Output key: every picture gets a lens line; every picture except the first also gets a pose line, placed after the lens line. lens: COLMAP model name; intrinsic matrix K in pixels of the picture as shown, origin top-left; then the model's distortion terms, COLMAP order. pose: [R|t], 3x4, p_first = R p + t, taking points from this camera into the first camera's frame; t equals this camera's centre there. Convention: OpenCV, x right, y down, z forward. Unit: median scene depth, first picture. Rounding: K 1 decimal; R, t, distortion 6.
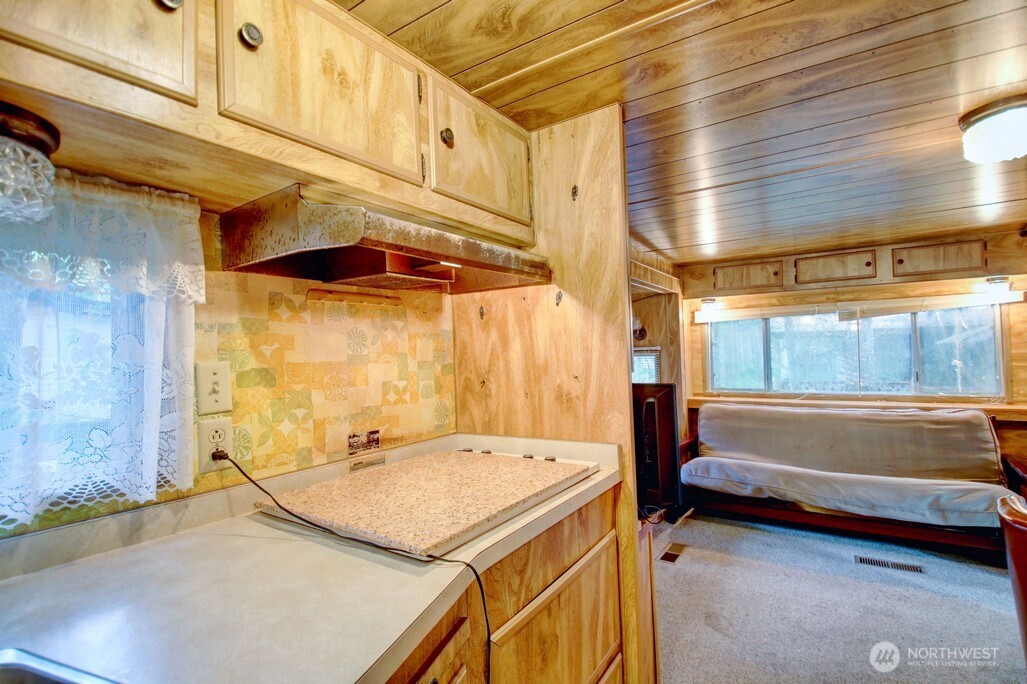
lens RADIAL K [[475.3, 0, 514.4], [0, 475.3, 349.5], [0, 0, 1]] dist [0.018538, -0.026989]
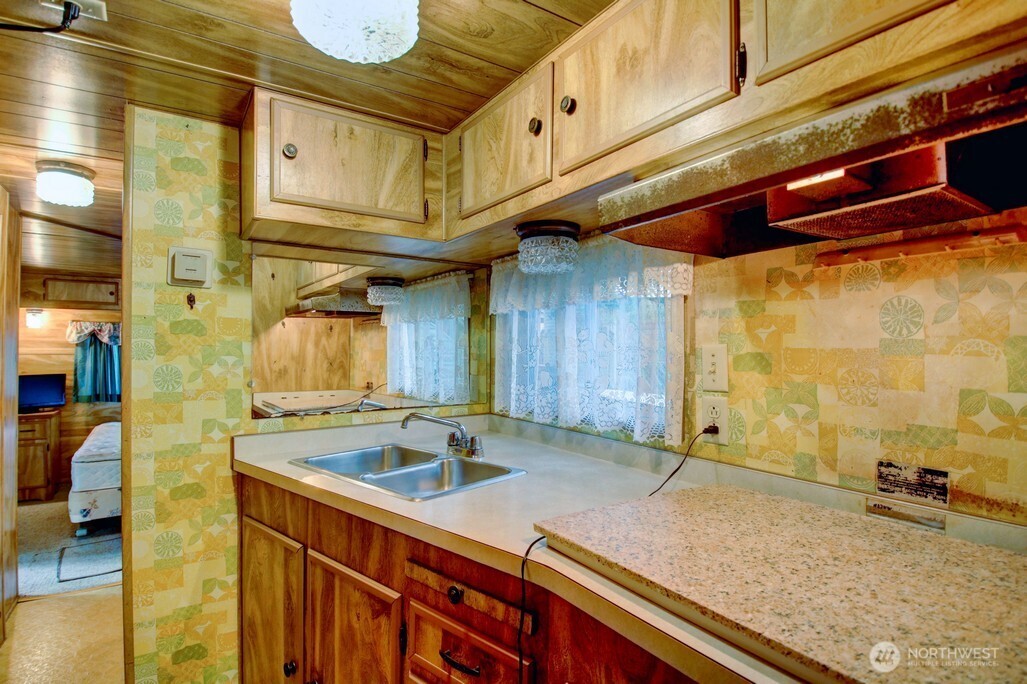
lens RADIAL K [[521.7, 0, 516.4], [0, 521.7, 350.6], [0, 0, 1]] dist [0.017052, -0.030264]
pose [[-0.383517, 0.034076, -0.922905, 0.558817], [0.015174, 0.999417, 0.030595, -0.003327], [0.923409, -0.002271, -0.383810, 0.884657]]
